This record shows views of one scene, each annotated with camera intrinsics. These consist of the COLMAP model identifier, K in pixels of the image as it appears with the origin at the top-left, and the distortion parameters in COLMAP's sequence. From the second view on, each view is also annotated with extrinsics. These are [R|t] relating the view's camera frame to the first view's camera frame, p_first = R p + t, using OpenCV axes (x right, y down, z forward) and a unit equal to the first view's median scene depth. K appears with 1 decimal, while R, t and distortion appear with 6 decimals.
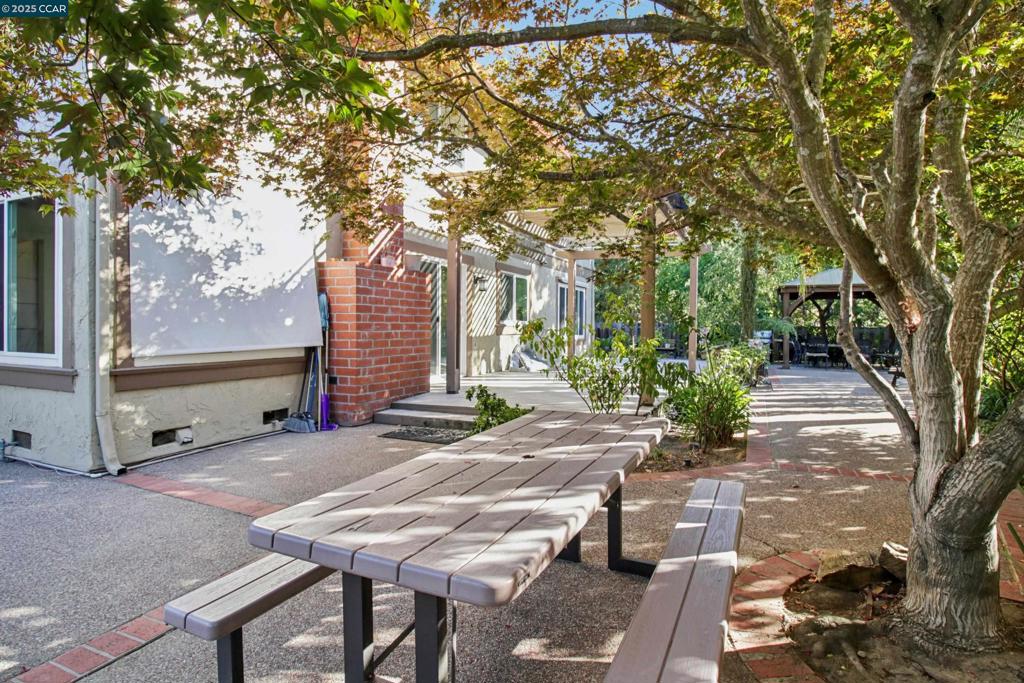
lens RADIAL K [[527.9, 0, 514.4], [0, 527.9, 335.4], [0, 0, 1]] dist [-0.009790, -0.001277]
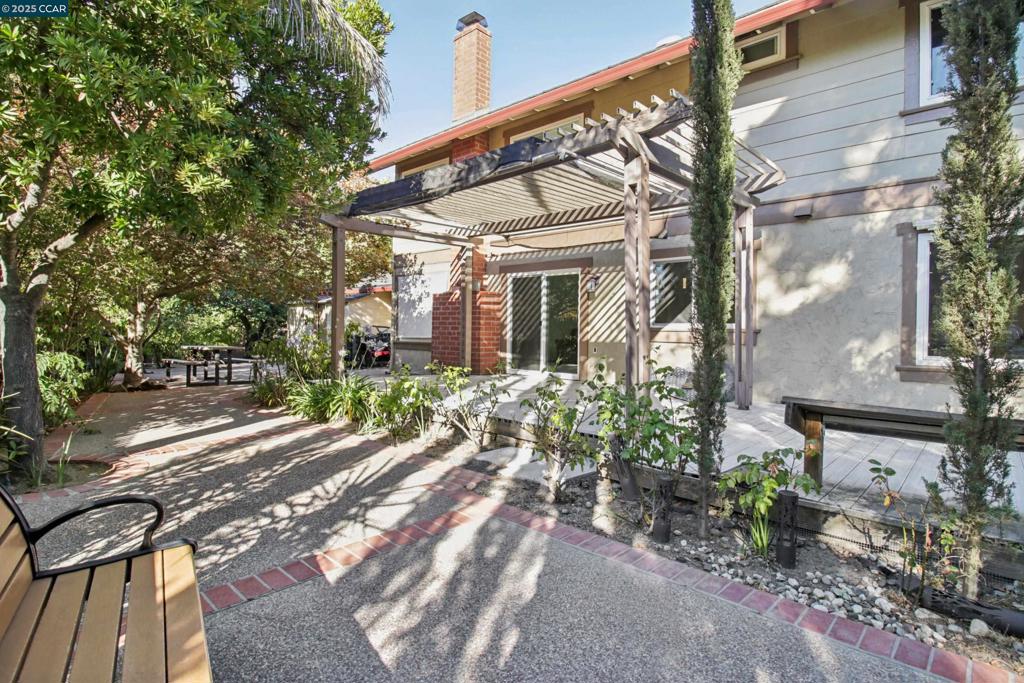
lens RADIAL K [[527.9, 0, 512.1], [0, 527.9, 339.8], [0, 0, 1]] dist [-0.009790, -0.001277]
pose [[-0.311025, 0.012843, -0.950315, 1.416720], [-0.022866, 0.999518, 0.020992, -0.022994], [0.950127, 0.028258, -0.310582, 1.864129]]
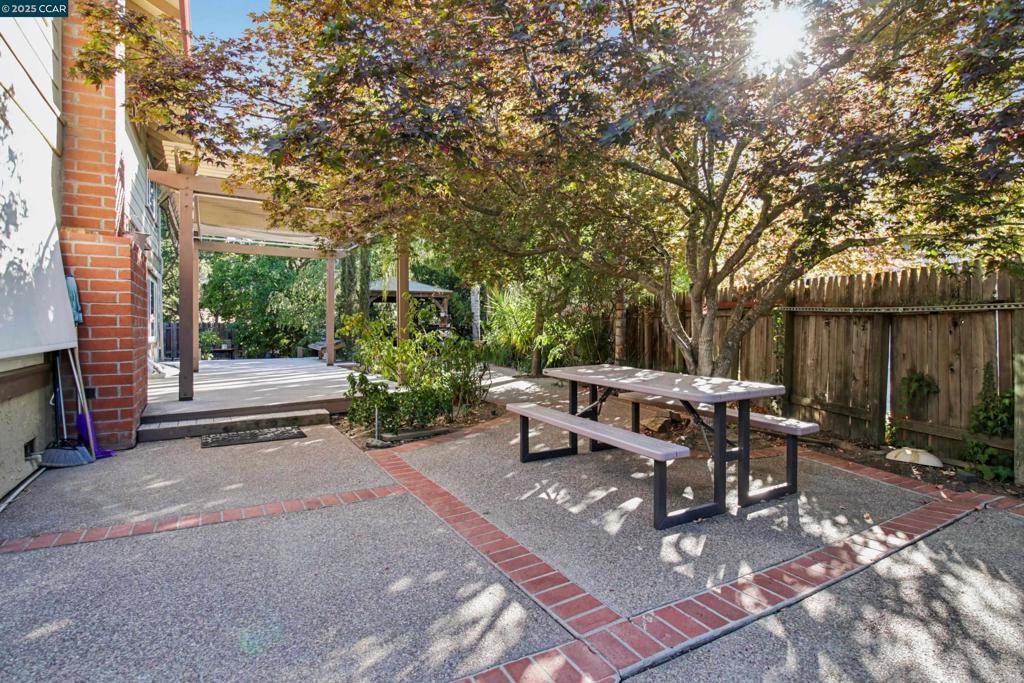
lens RADIAL K [[527.9, 0, 511.1], [0, 527.9, 338.6], [0, 0, 1]] dist [-0.009790, -0.001277]
pose [[0.571603, -0.020508, 0.820274, -0.617743], [0.018403, 0.999757, 0.012172, 0.009548], [-0.820324, 0.008138, 0.571841, 0.075642]]
